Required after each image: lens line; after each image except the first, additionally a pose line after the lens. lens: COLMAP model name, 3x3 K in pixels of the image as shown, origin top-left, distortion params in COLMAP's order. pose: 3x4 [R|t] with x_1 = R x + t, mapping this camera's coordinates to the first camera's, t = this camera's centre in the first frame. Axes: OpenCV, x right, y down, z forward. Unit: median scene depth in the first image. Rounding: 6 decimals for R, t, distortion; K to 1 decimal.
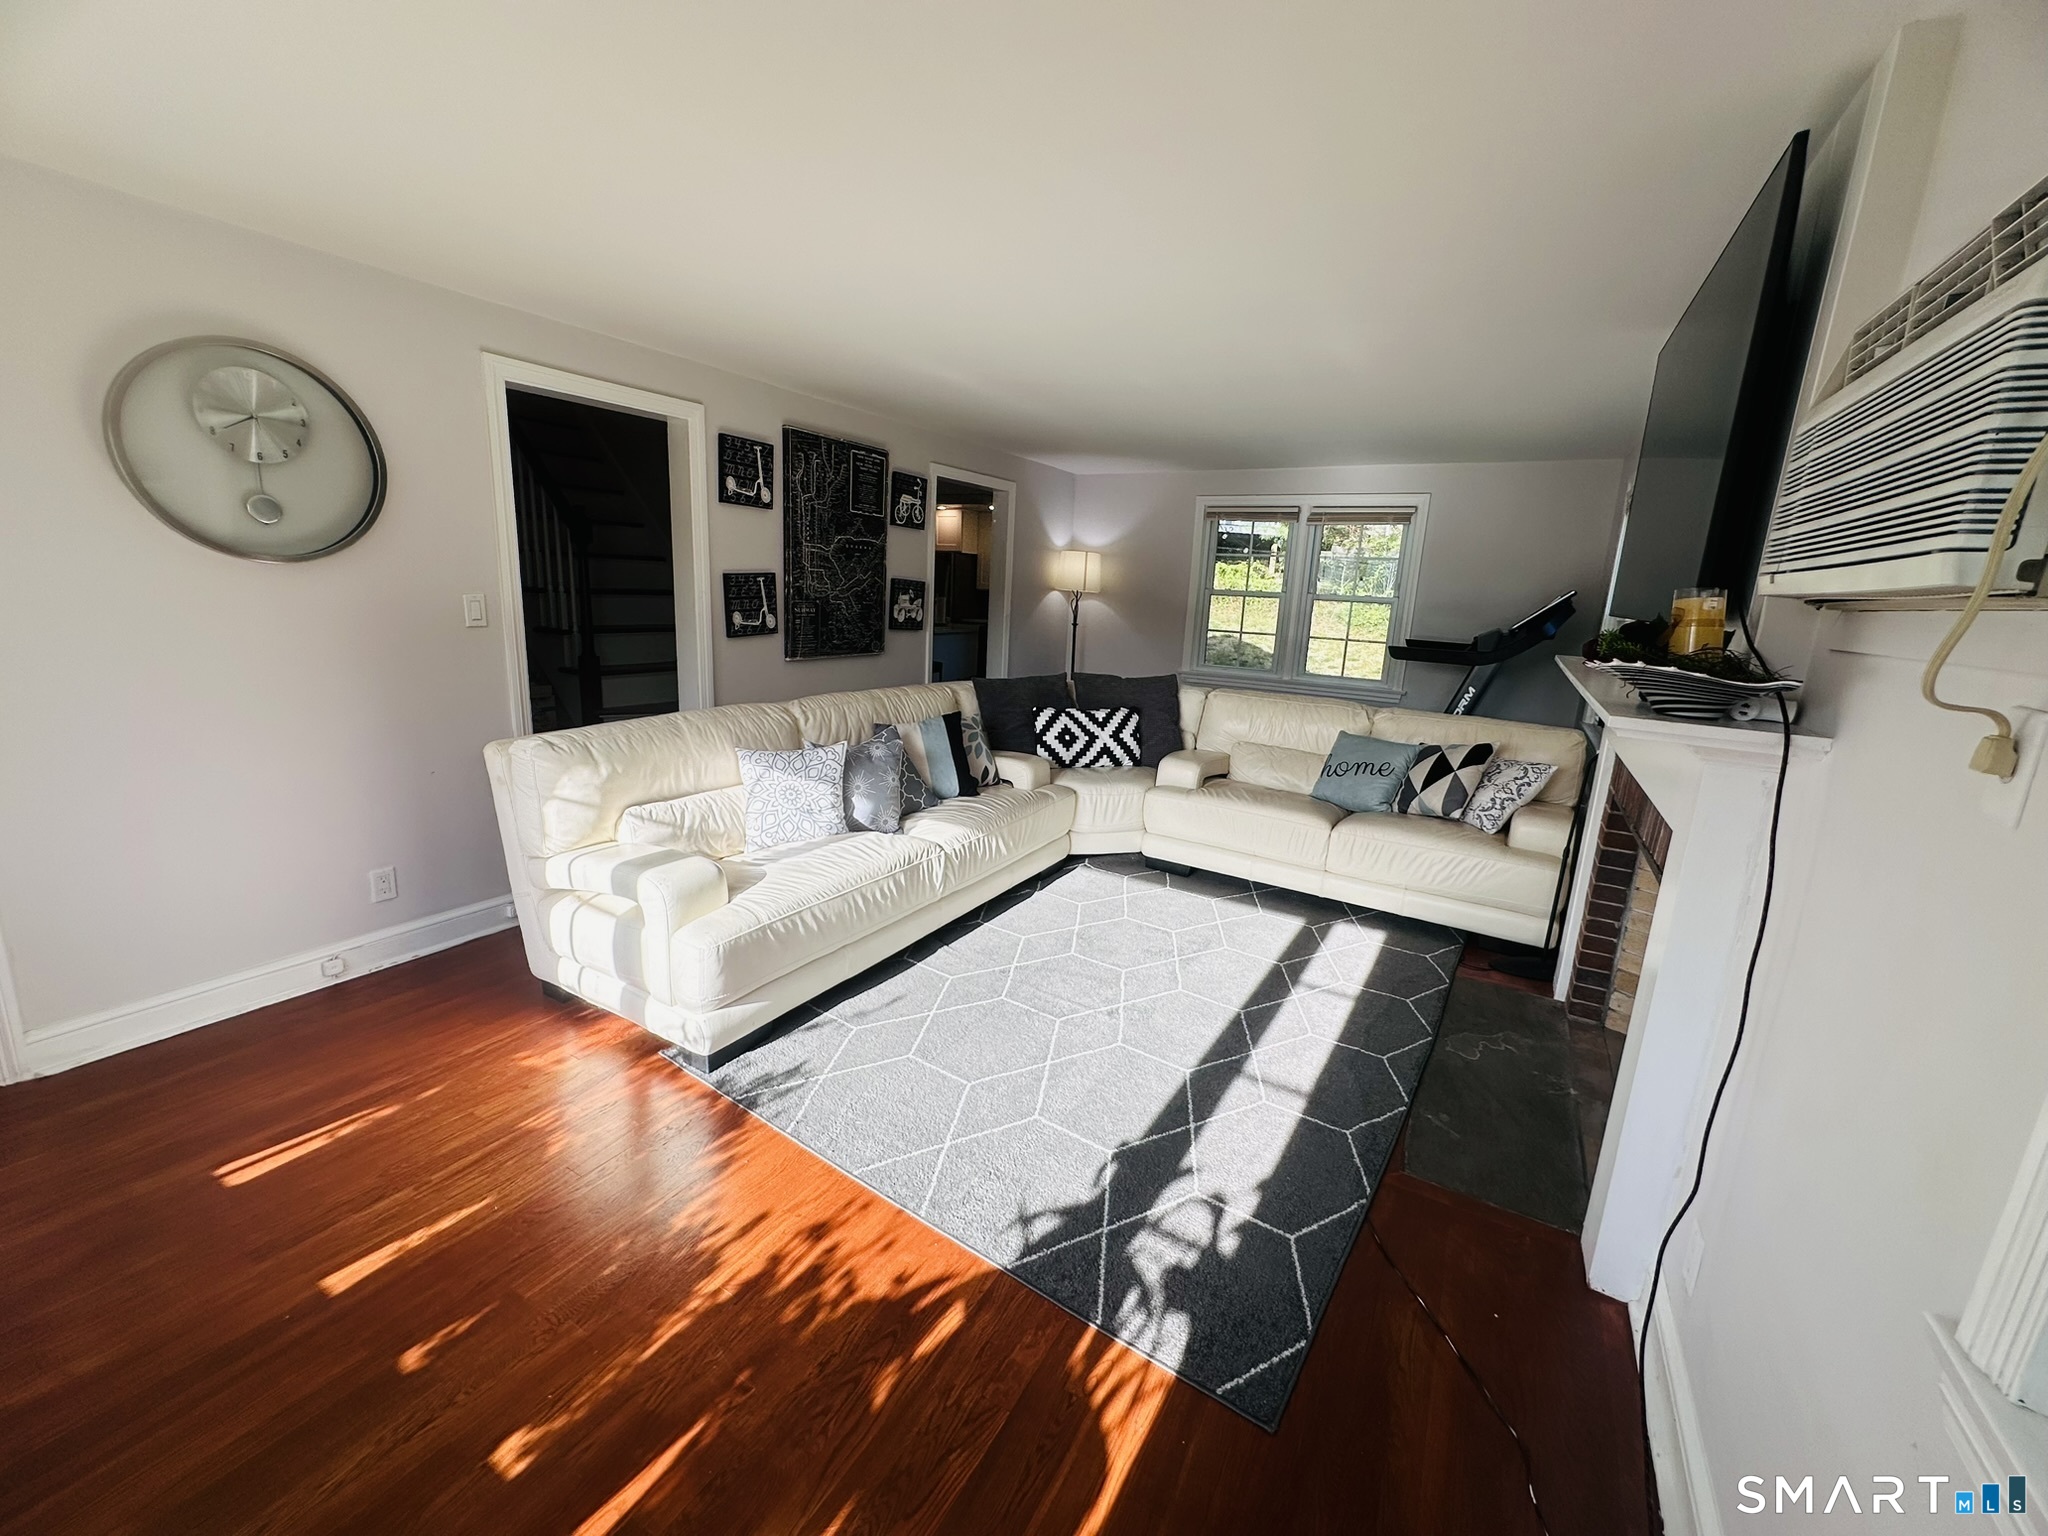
lens RADIAL K [[818.1, 0, 1028.0], [0, 818.1, 766.8], [0, 0, 1]] dist [-0.001978, -0.000325]
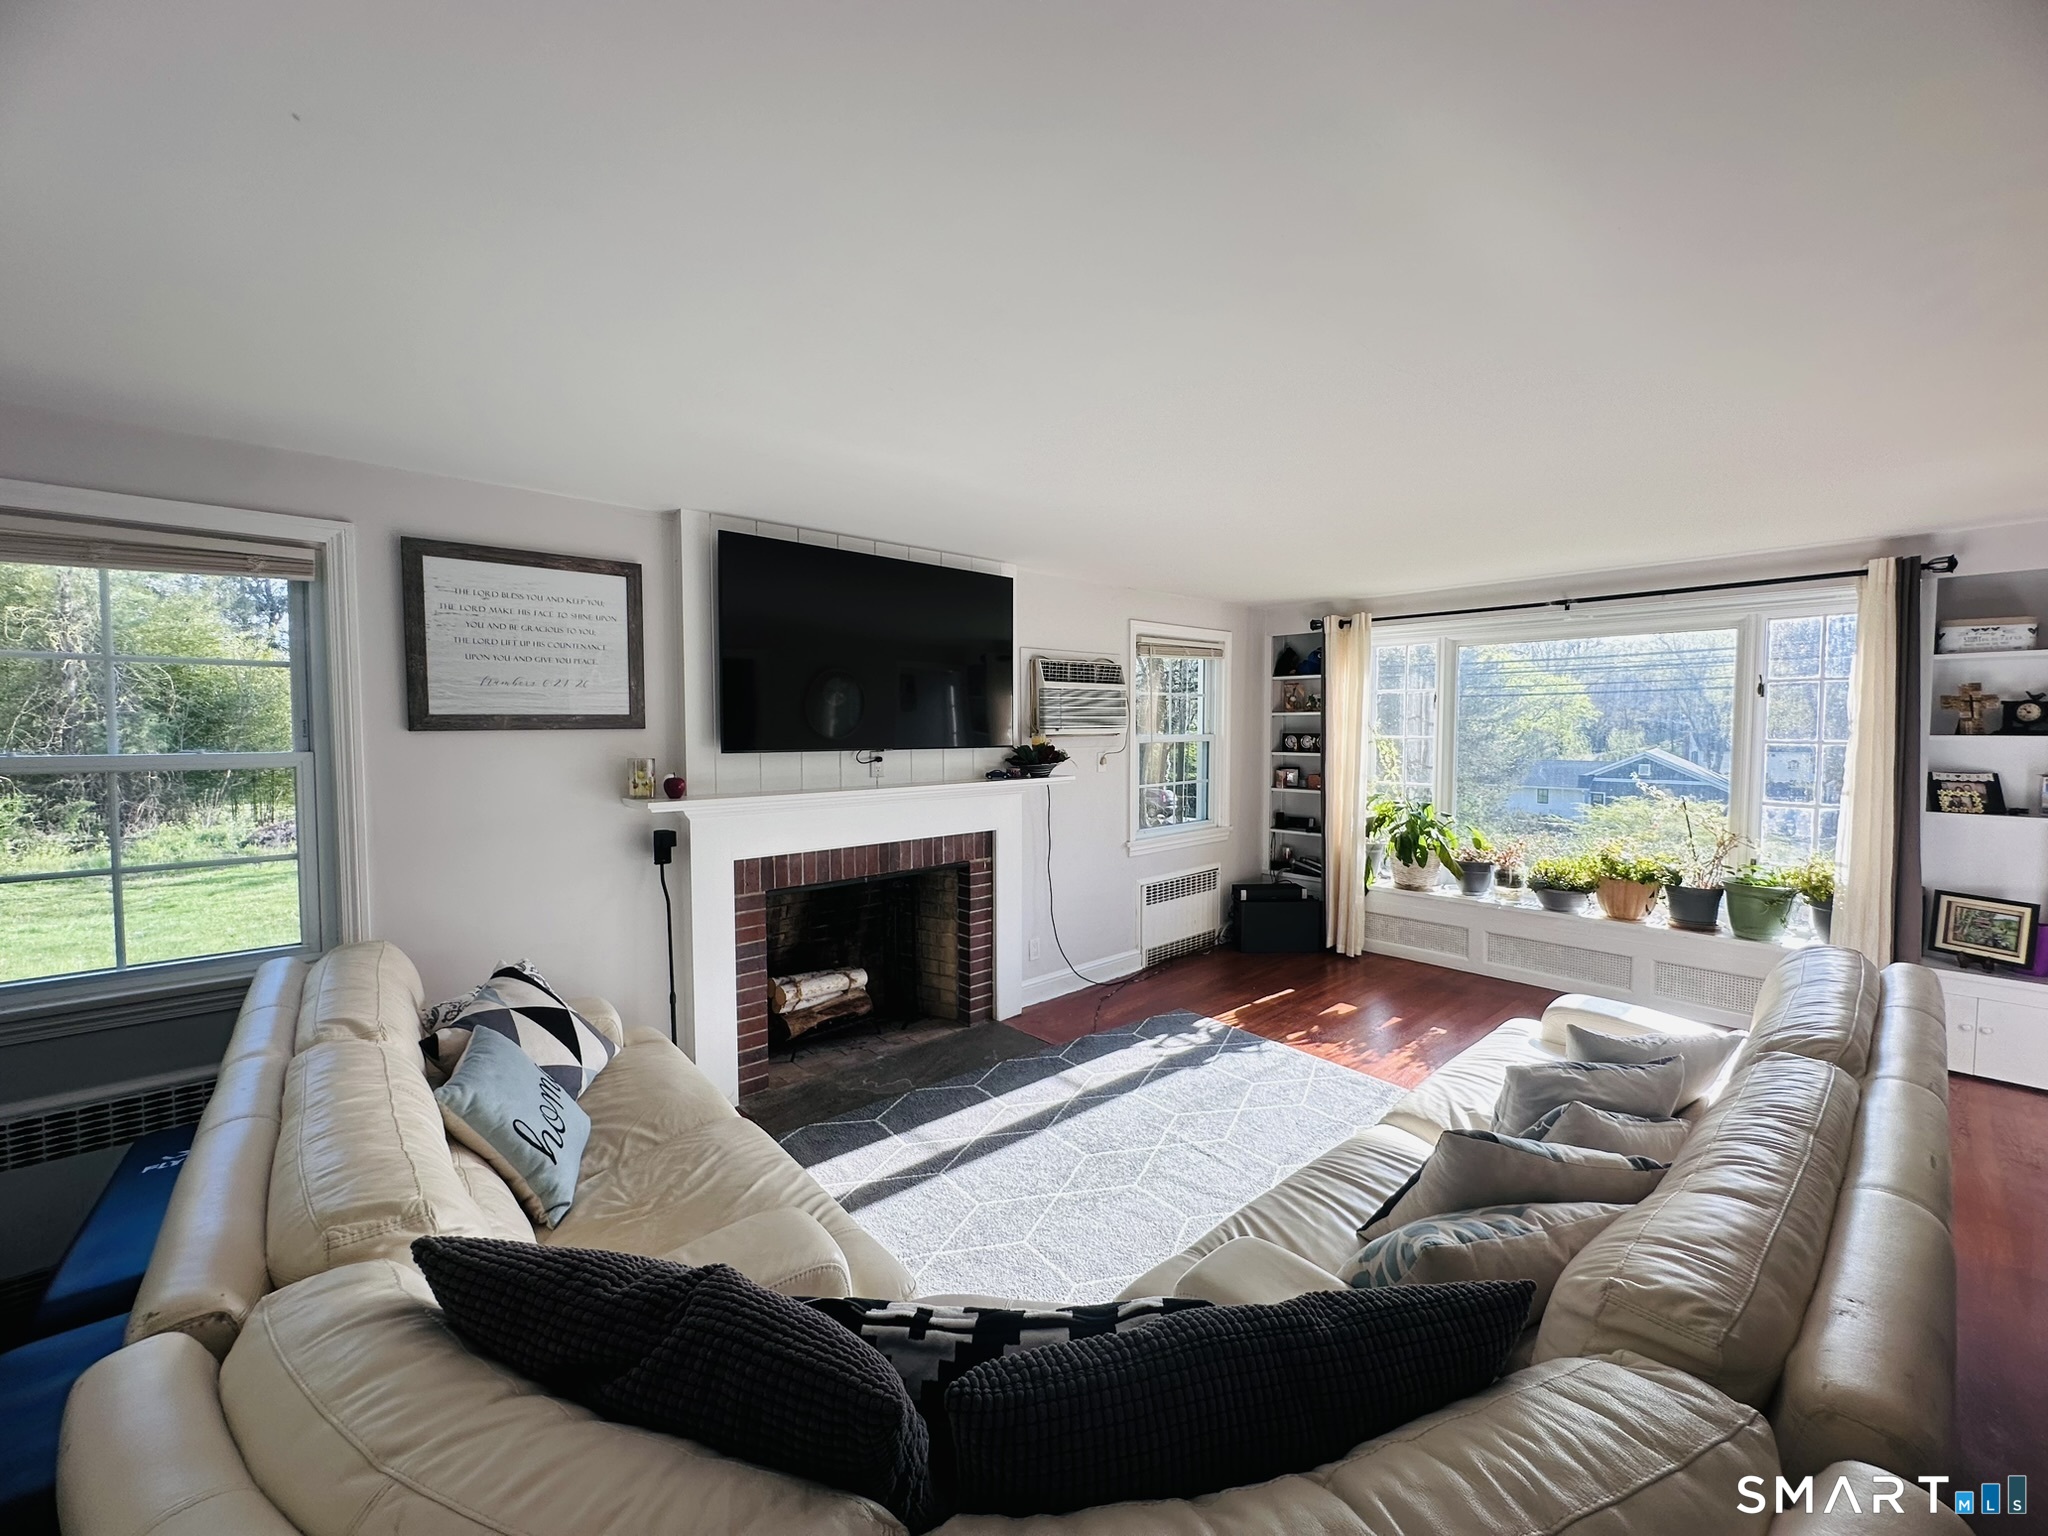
lens RADIAL K [[818.1, 0, 1028.0], [0, 818.1, 766.8], [0, 0, 1]] dist [-0.001978, -0.000325]
pose [[-0.951650, -0.062500, 0.300758, -0.016859], [0.024070, 0.960901, 0.275845, -0.511020], [-0.306239, 0.269747, -0.912937, 2.099705]]
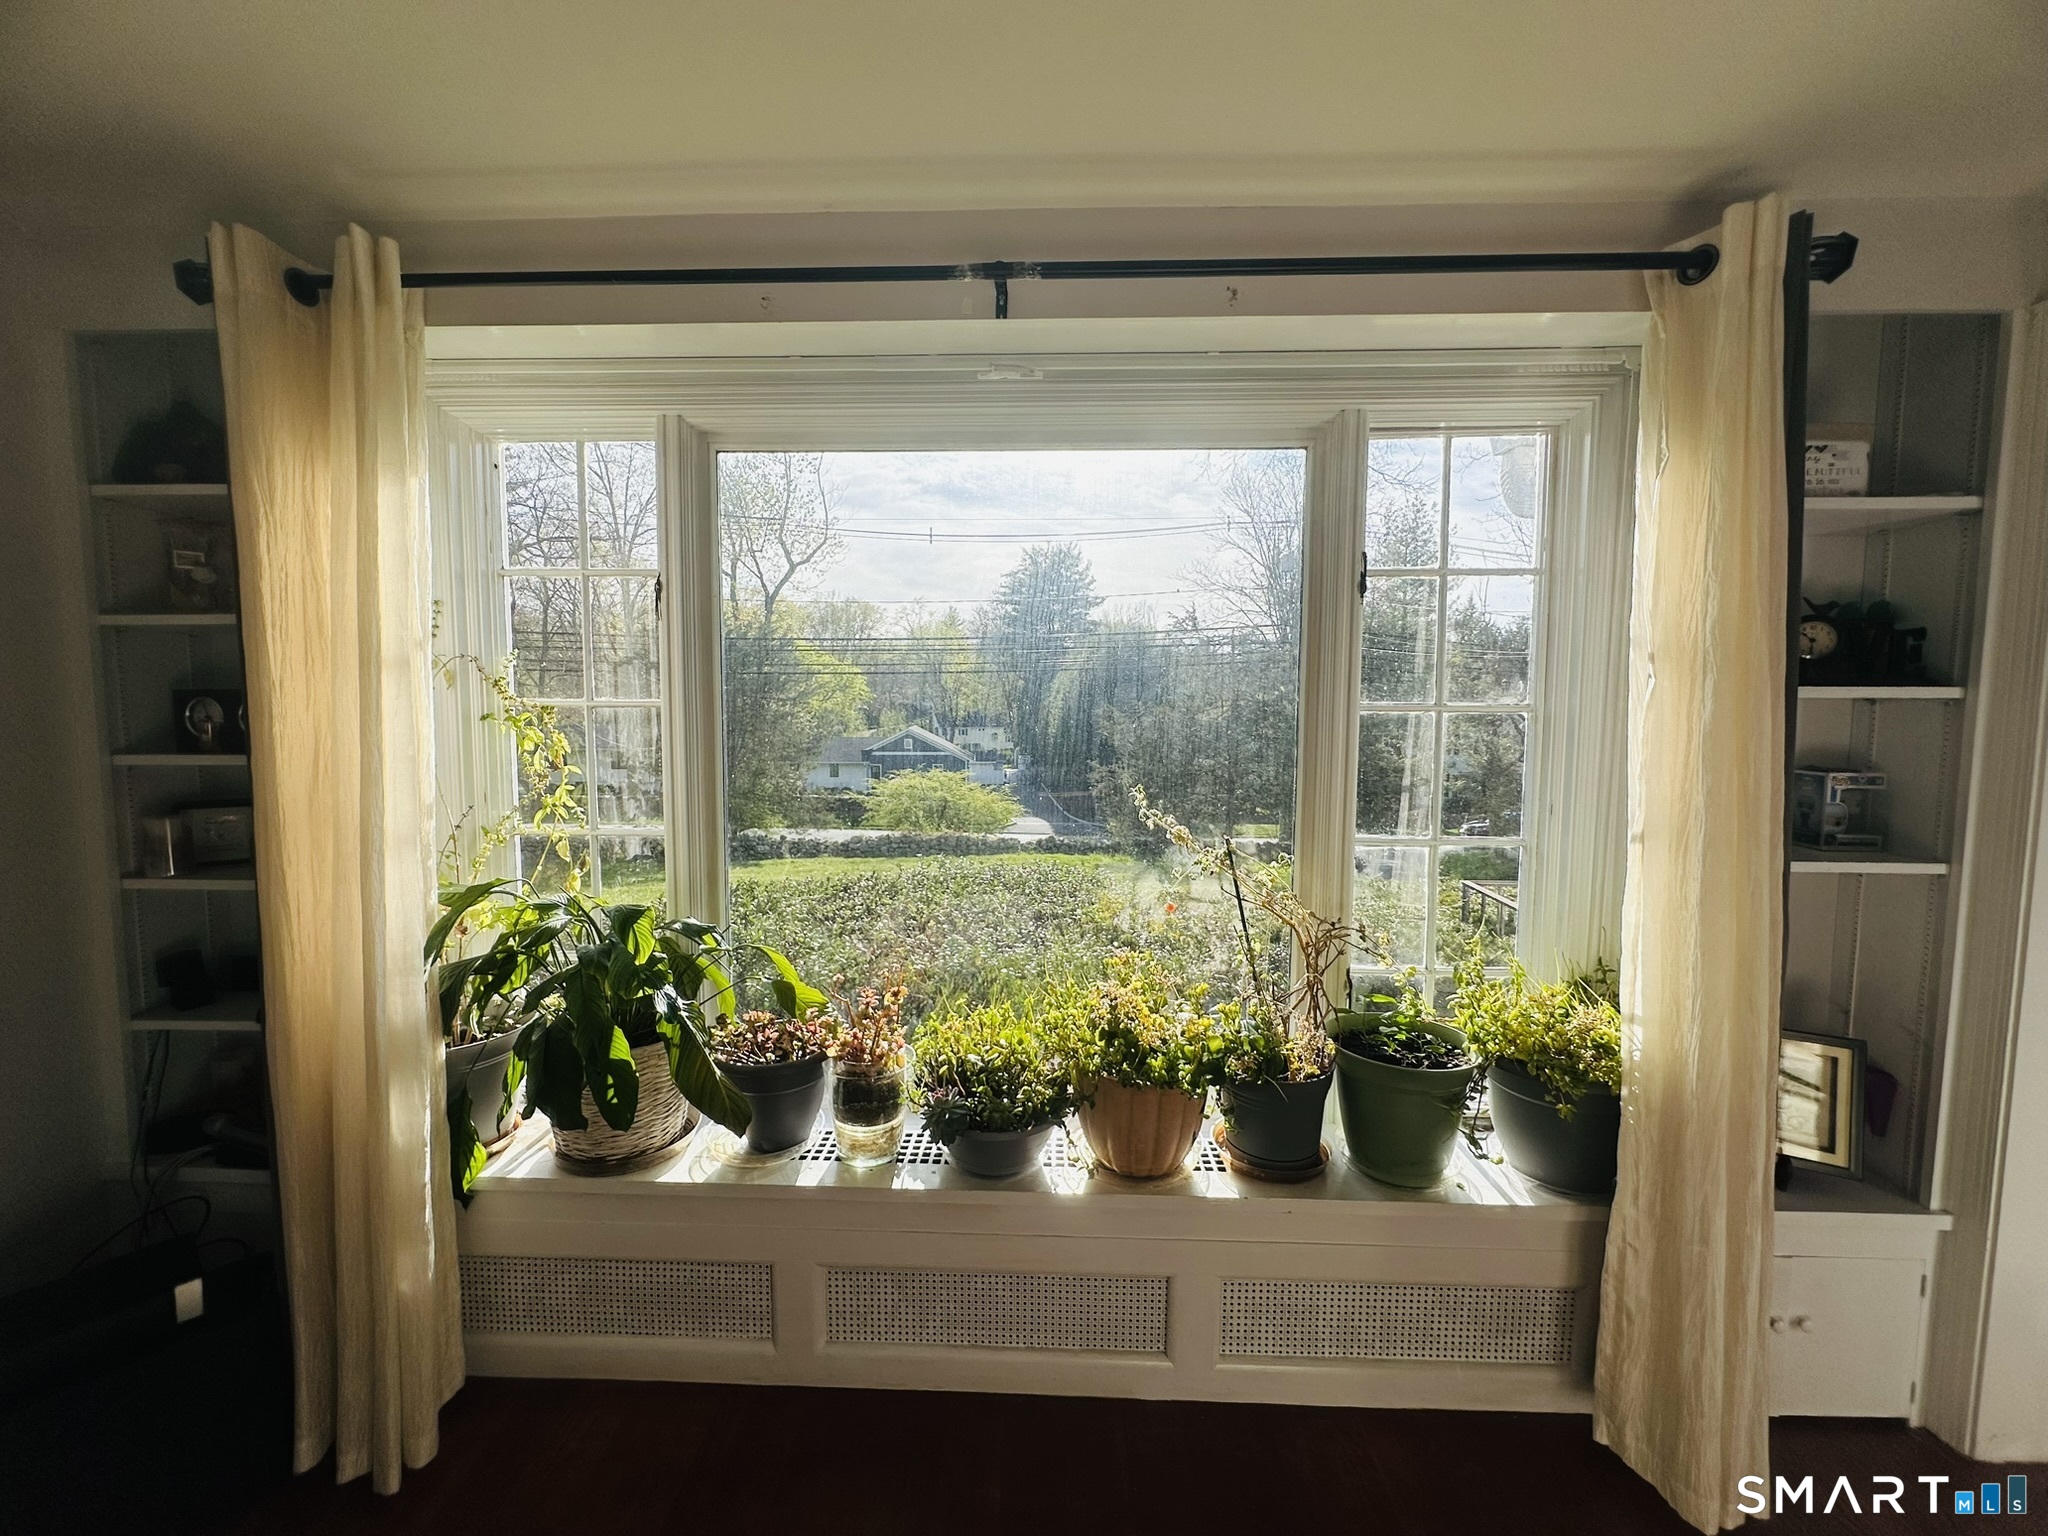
lens RADIAL K [[818.1, 0, 1028.0], [0, 818.1, 766.8], [0, 0, 1]] dist [-0.001978, -0.000325]
pose [[-0.880182, -0.018858, -0.474262, -0.314896], [-0.152399, 0.957531, 0.244763, -0.153649], [0.449504, 0.287713, -0.845675, 0.633116]]
